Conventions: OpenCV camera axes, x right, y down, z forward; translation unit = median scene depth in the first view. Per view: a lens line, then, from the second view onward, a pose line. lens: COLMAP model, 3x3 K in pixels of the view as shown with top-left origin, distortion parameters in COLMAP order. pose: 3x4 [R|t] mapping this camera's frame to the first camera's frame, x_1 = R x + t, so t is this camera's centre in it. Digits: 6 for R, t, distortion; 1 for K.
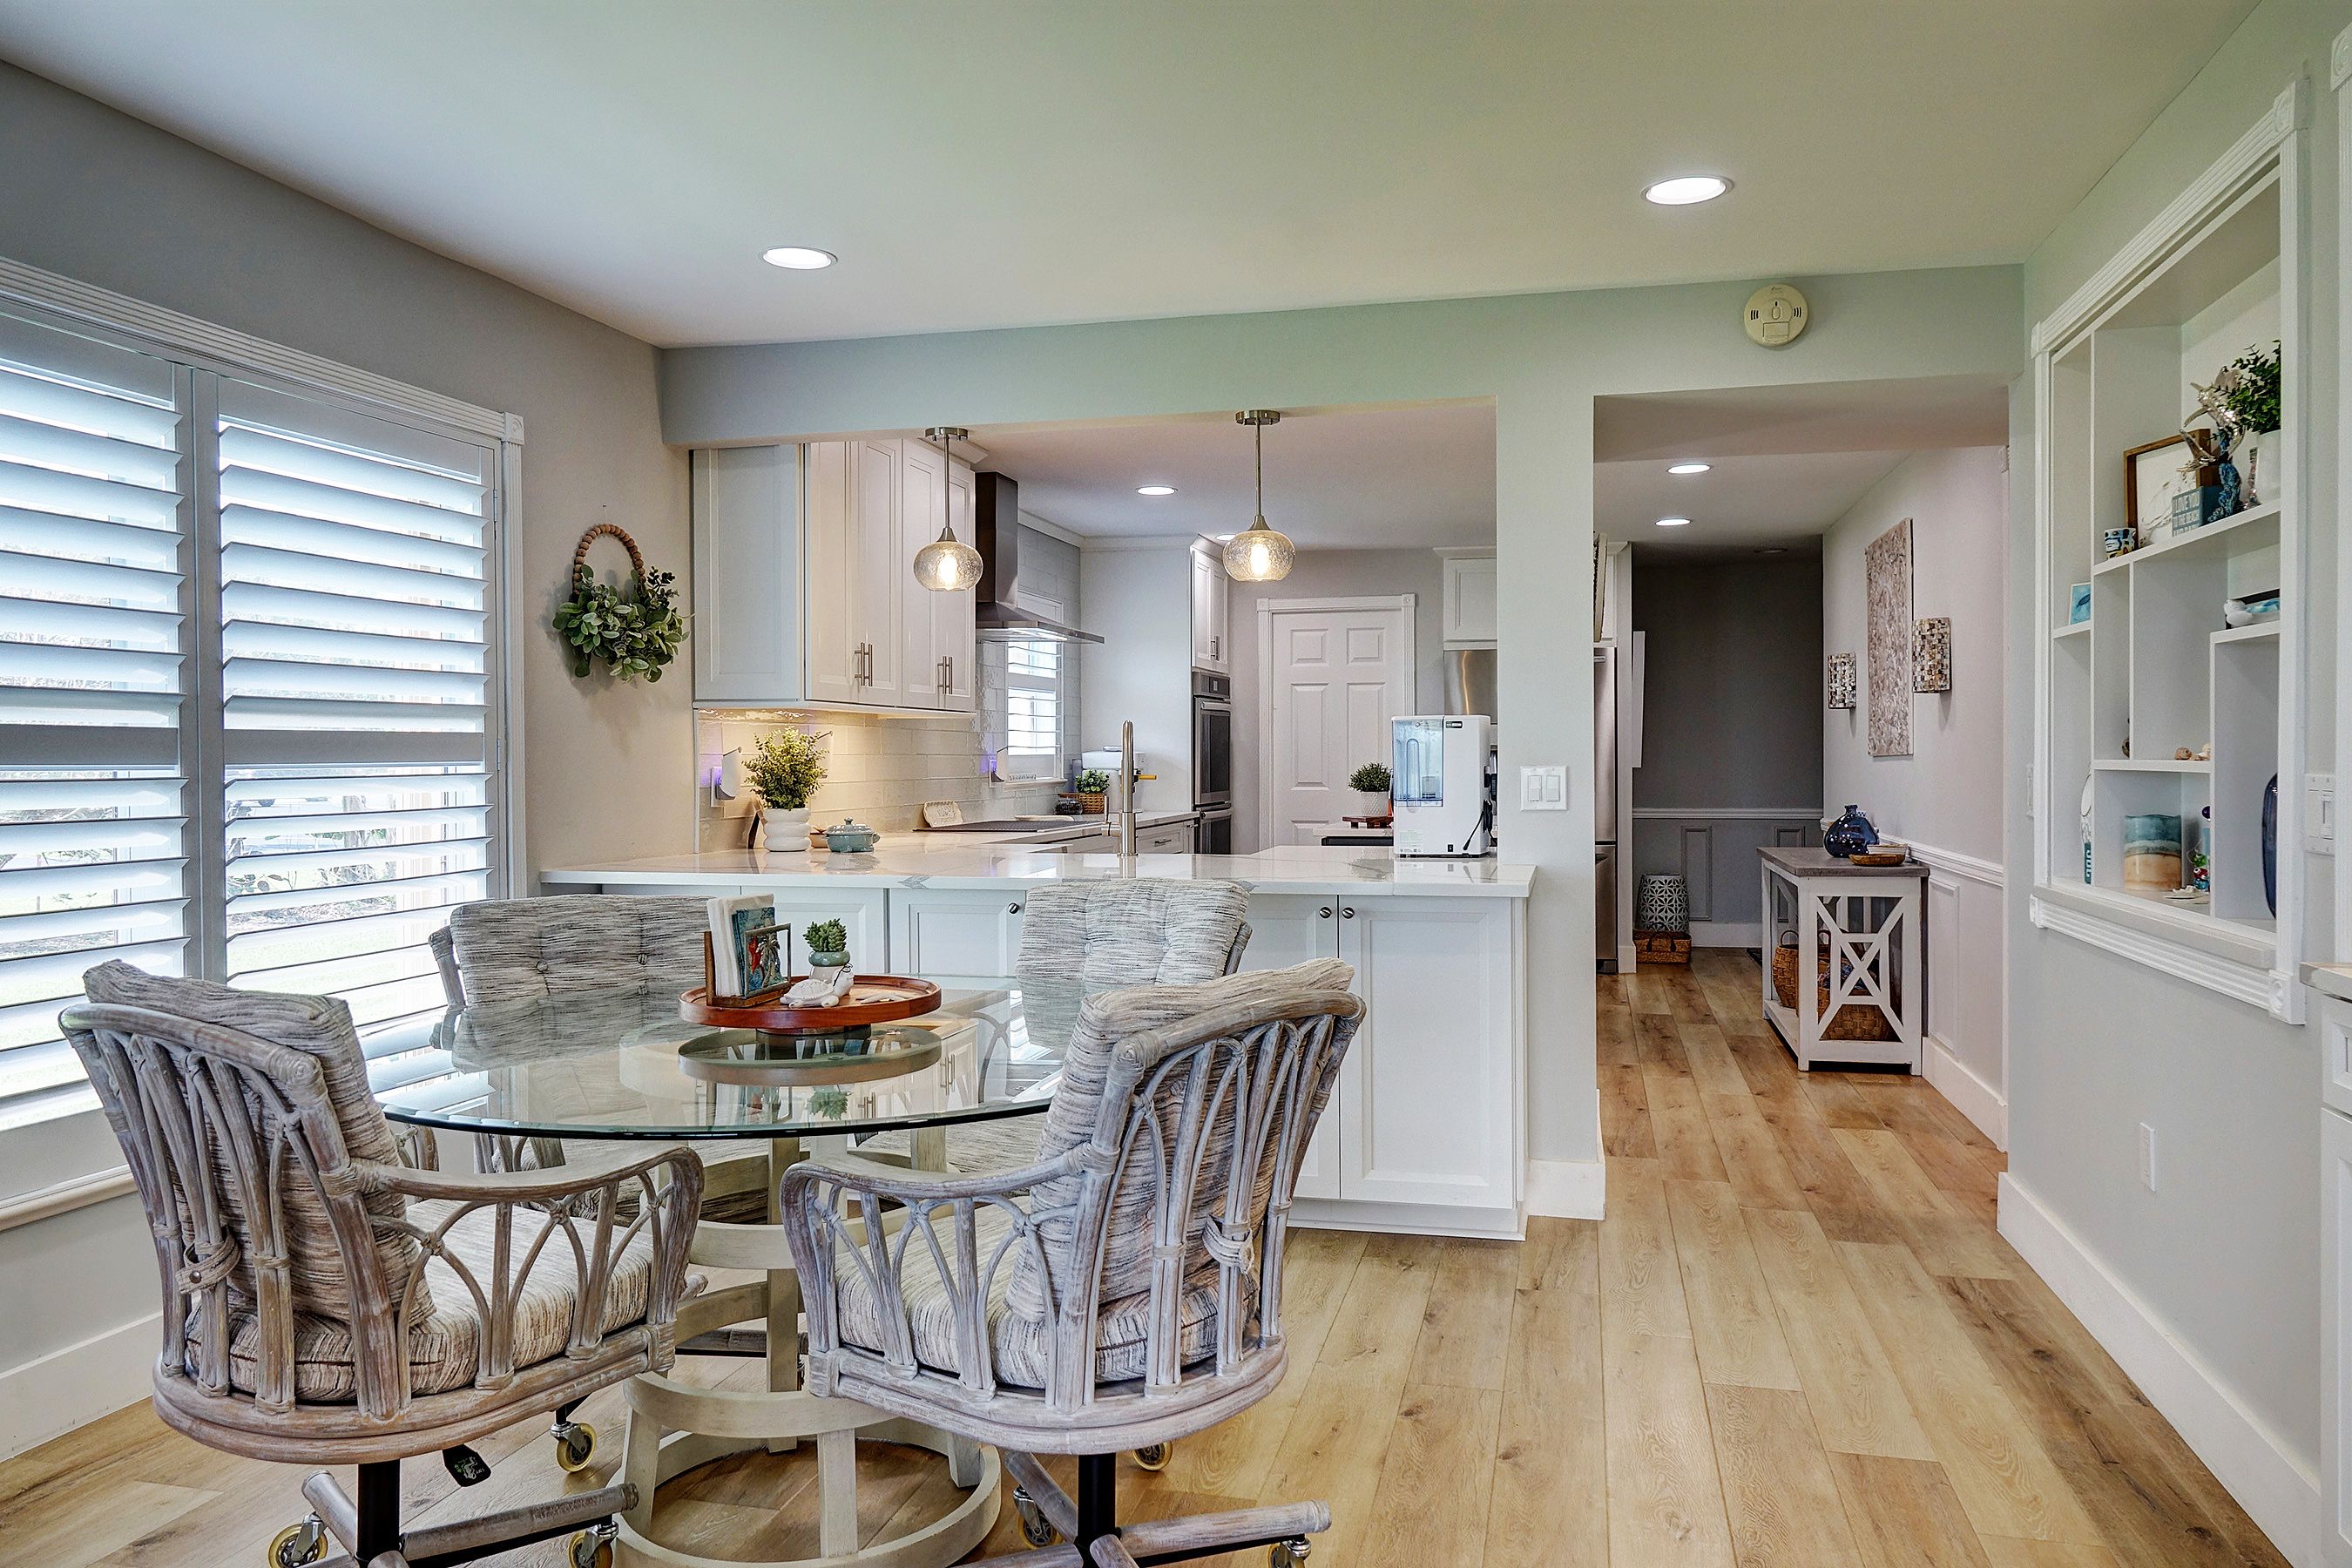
lens RADIAL K [[1651.7, 0, 1176.0], [0, 1651.7, 784.0], [0, 0, 1]] dist [0.006993, -0.001222]
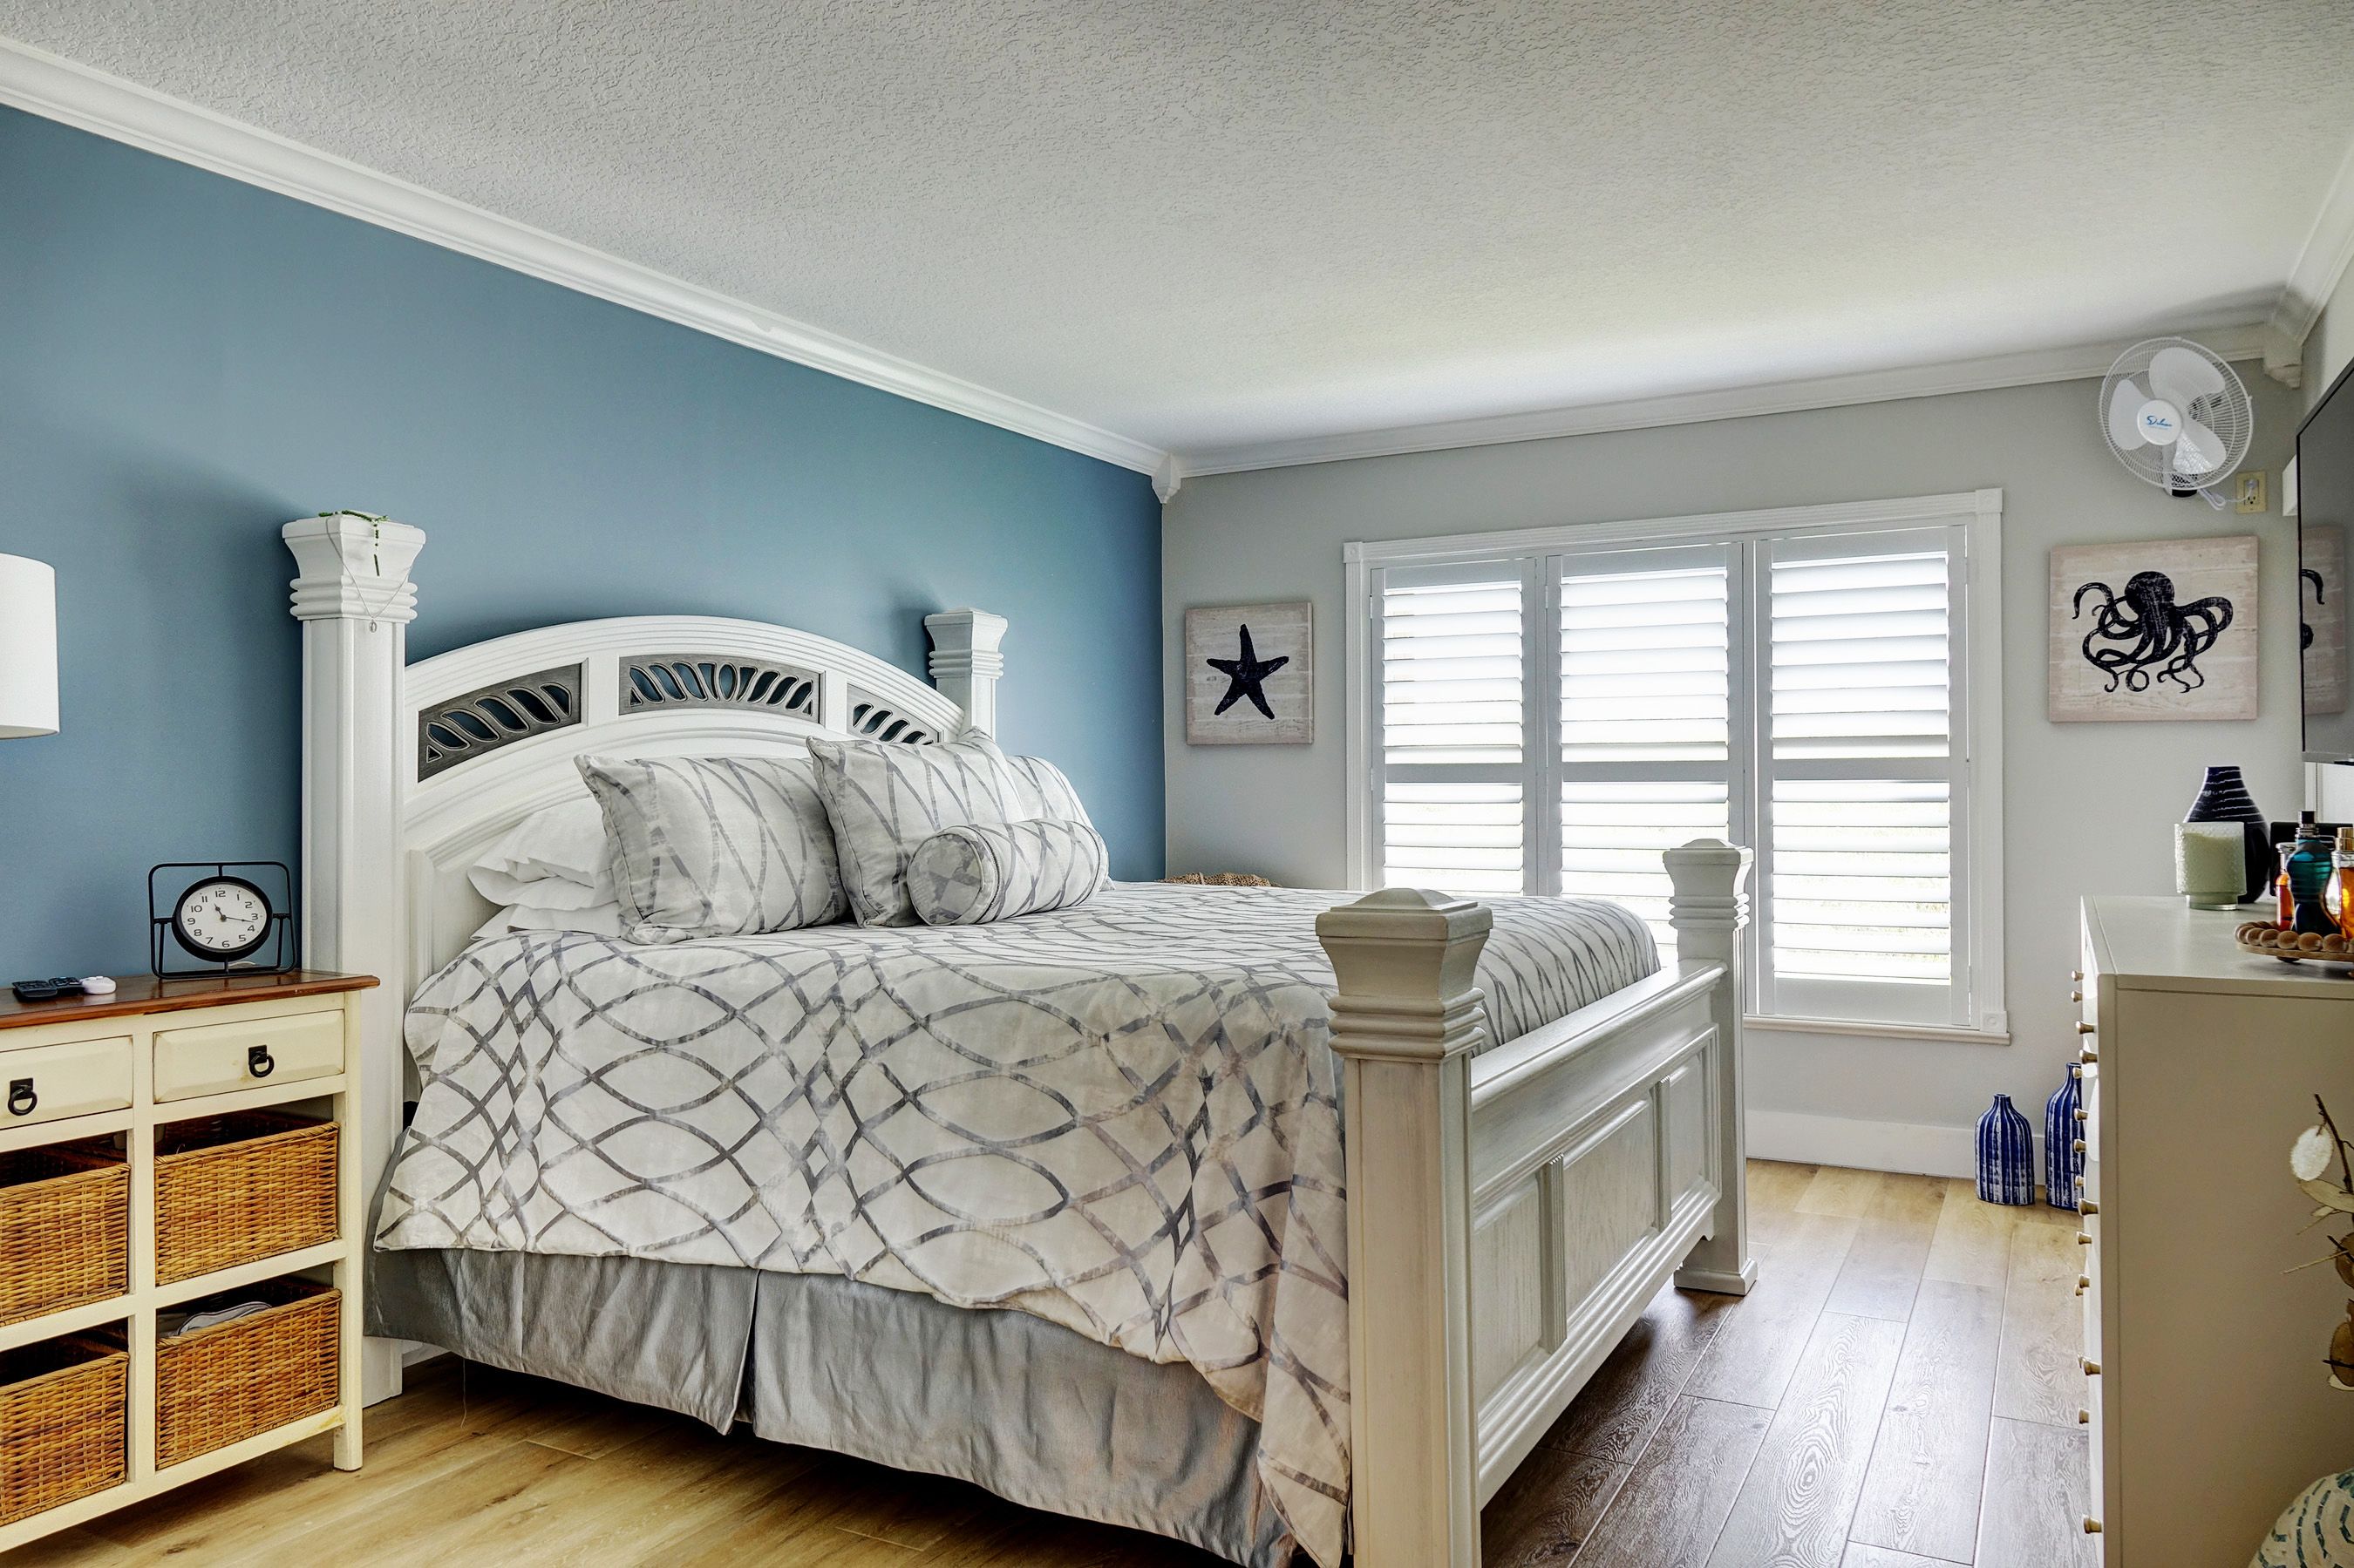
lens RADIAL K [[1616.3, 0, 1177.0], [0, 1616.3, 784.0], [0, 0, 1]] dist [-0.002200, 0.000249]
pose [[-0.258775, -0.007412, -0.965909, 1.254767], [-0.018429, 0.999826, -0.002735, 0.005960], [0.965762, 0.017093, -0.258866, 1.039906]]
